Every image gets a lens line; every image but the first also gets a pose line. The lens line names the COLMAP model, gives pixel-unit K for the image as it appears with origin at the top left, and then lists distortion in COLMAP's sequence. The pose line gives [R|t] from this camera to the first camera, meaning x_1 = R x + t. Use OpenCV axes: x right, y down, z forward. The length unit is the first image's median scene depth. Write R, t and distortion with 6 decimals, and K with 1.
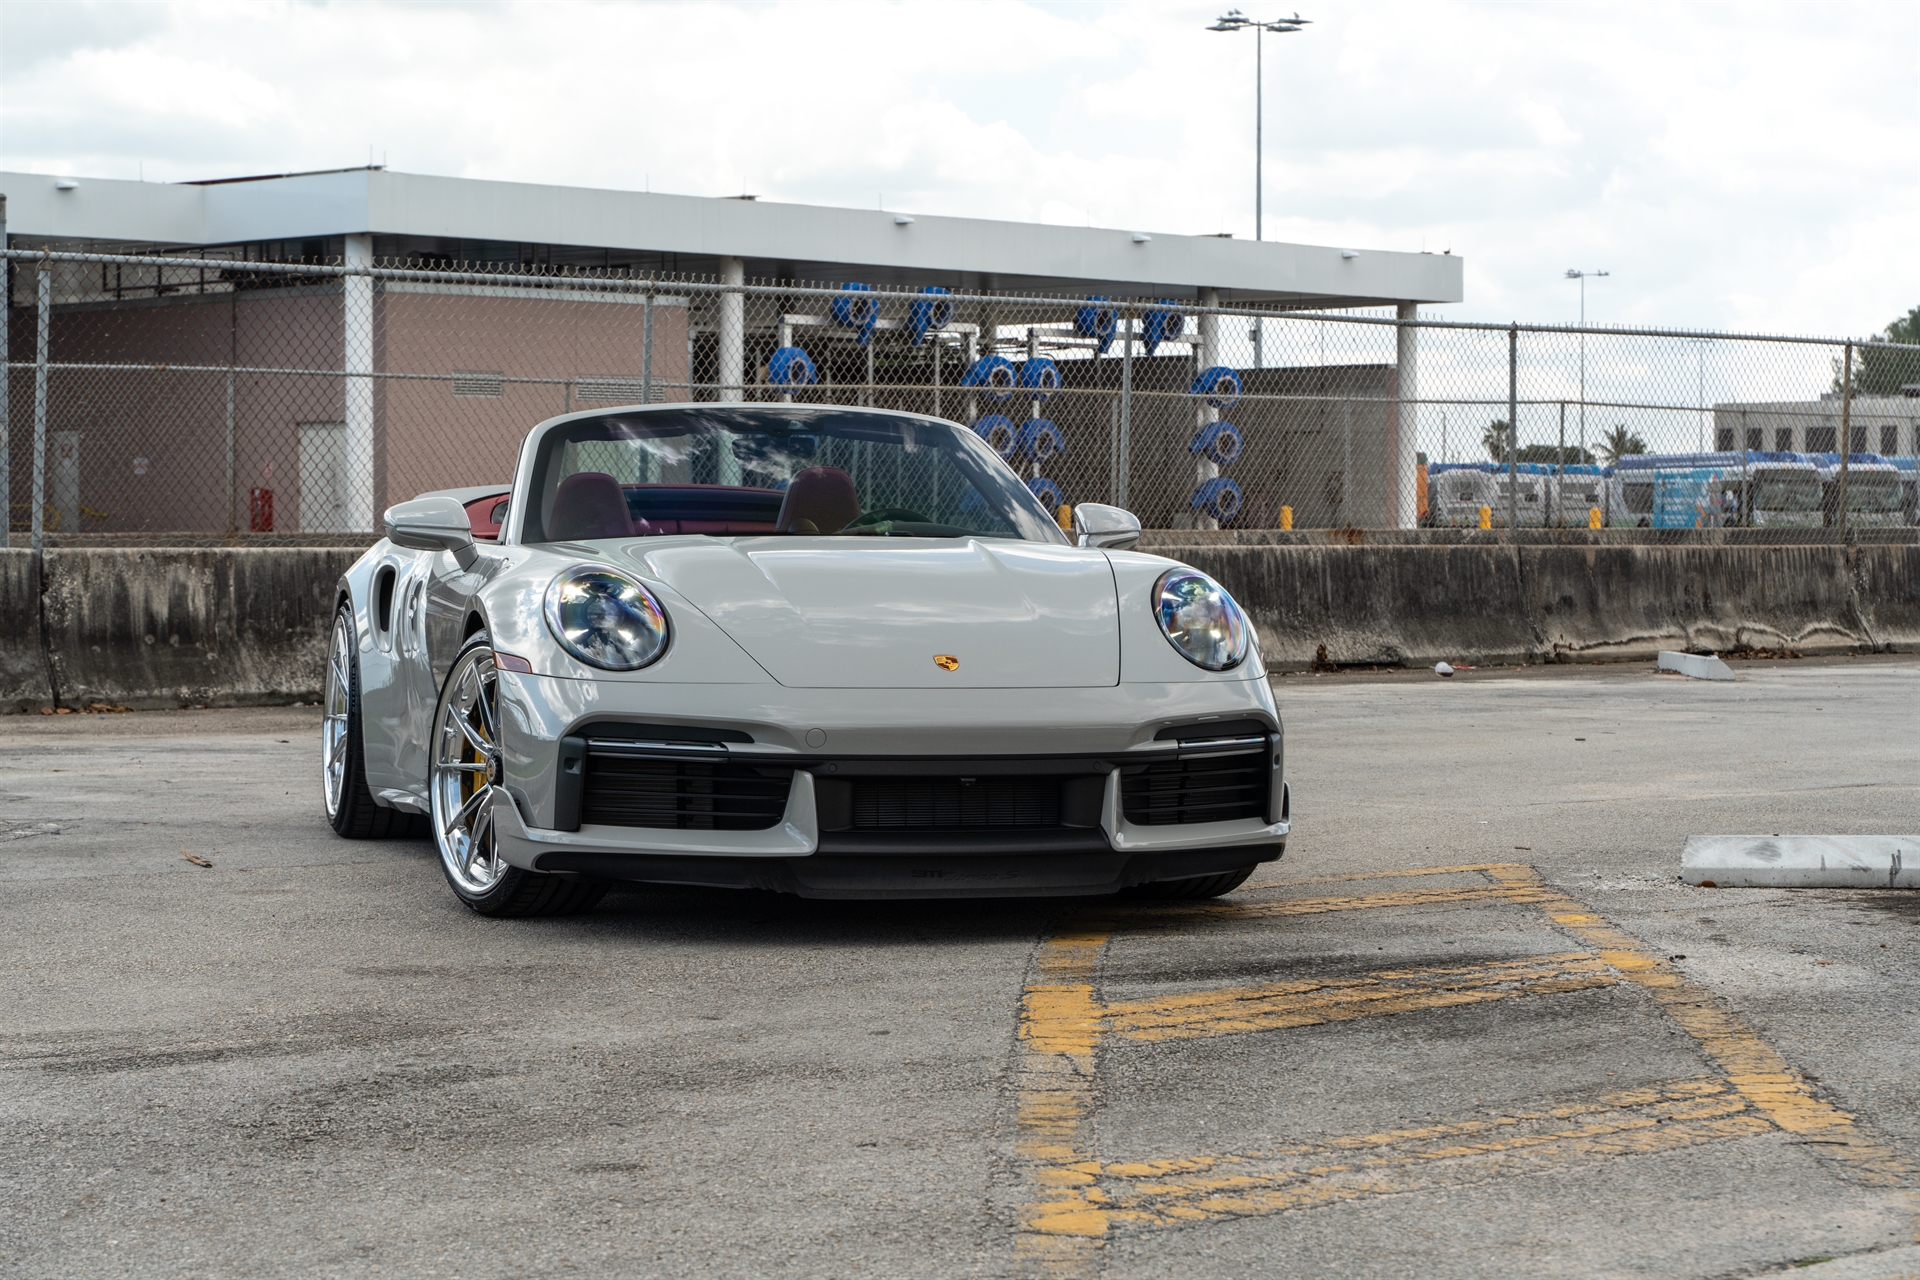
lens RADIAL K [[4128.6, 0, 1000.1], [0, 4128.6, 639.8], [0, 0, 1]] dist [0.035938, -0.010597]
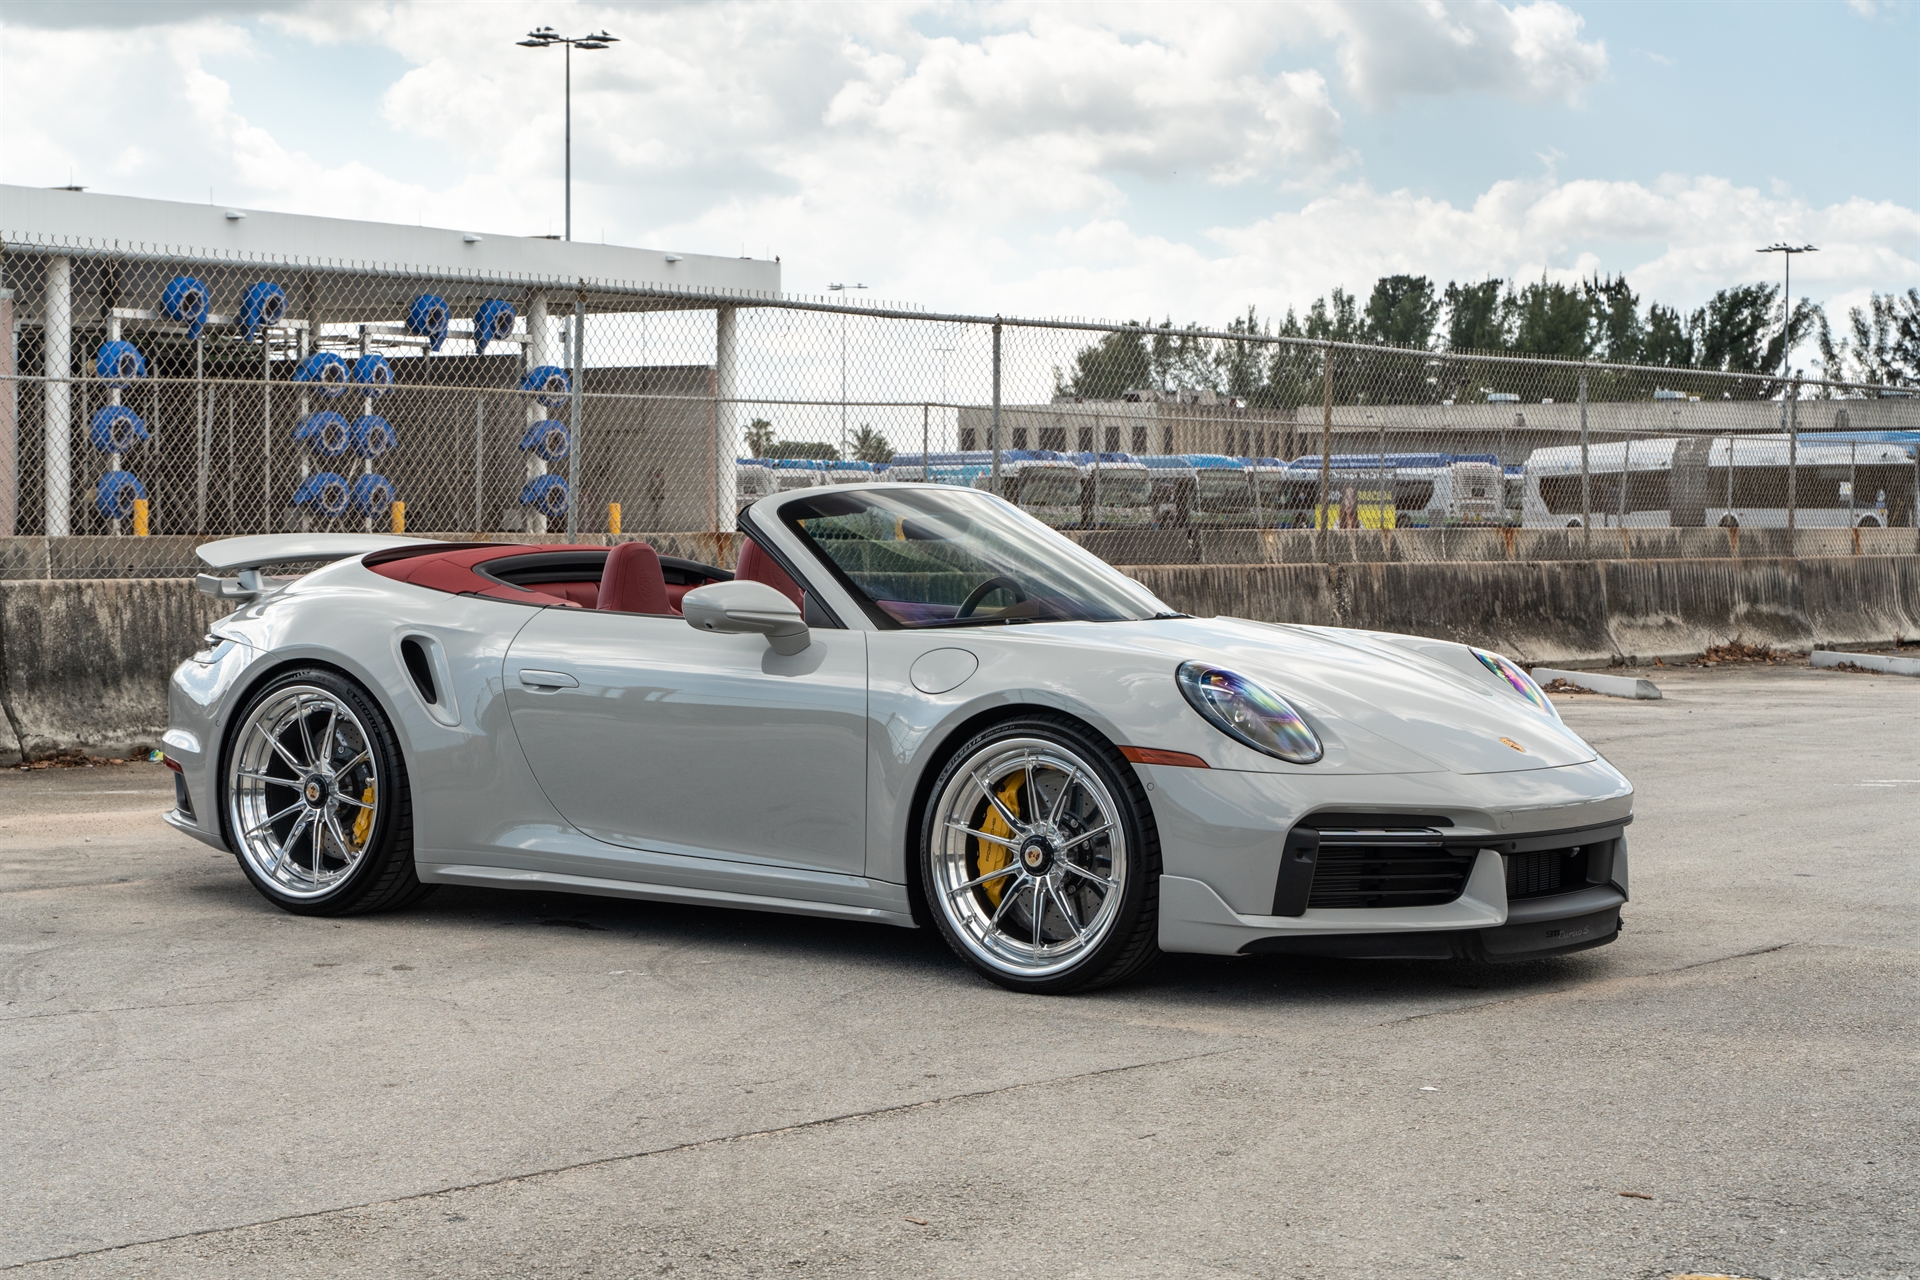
lens RADIAL K [[3647.6, 0, 960.0], [0, 3647.6, 640.0], [0, 0, 1]] dist [0.016397, -0.208315]
pose [[0.983461, -0.002618, 0.181104, -0.026203], [0.001188, 0.999967, 0.008003, -0.014065], [-0.181119, -0.007655, 0.983431, 0.242092]]
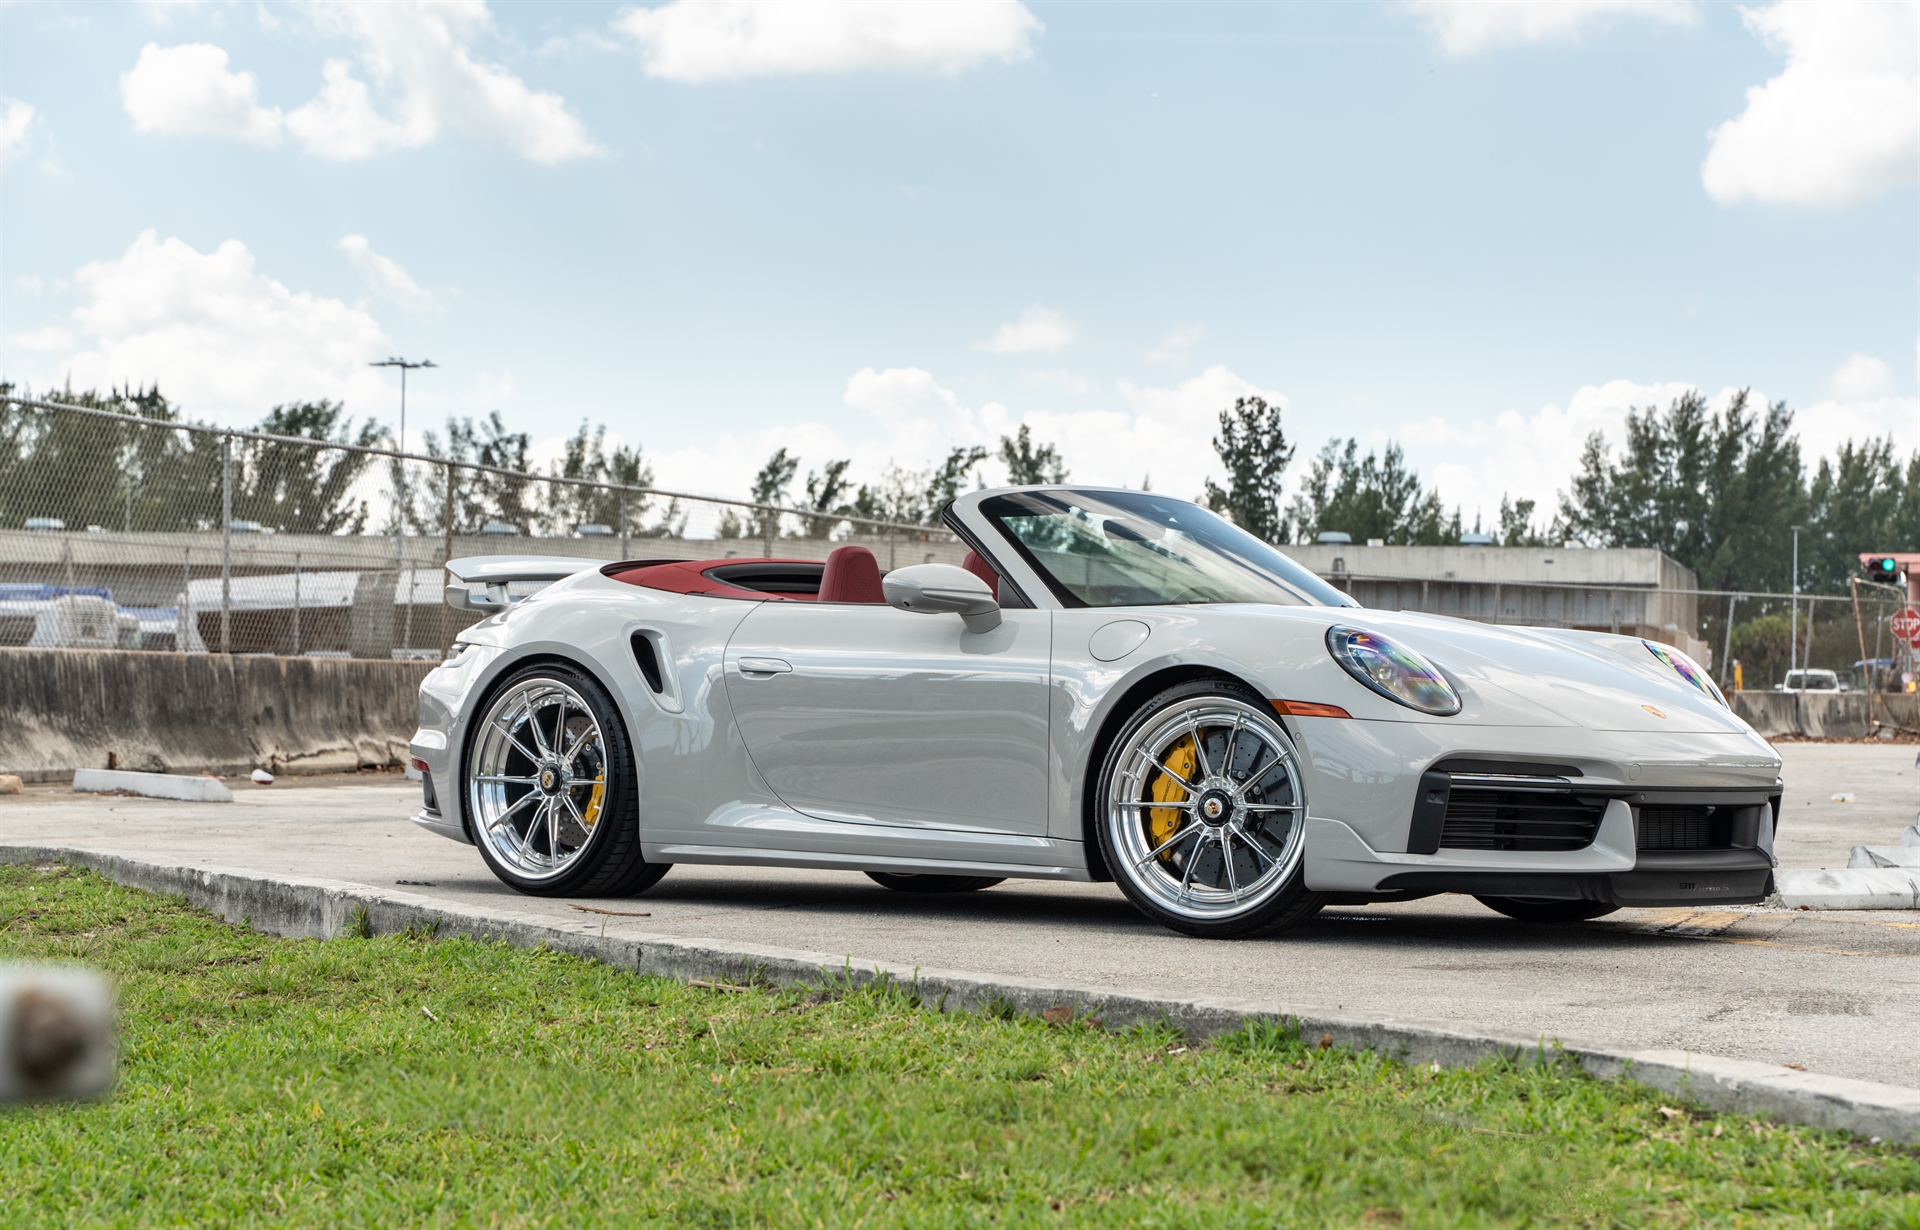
lens RADIAL K [[4478.9, 0, 1092.4], [0, 4478.9, 615.4], [0, 0, 1]] dist [-0.019695, 0.002832]
pose [[0.831386, 0.023266, 0.555208, -0.307202], [-0.001329, 0.999204, -0.039881, 0.010416], [-0.555693, 0.032418, 0.830755, 0.002084]]
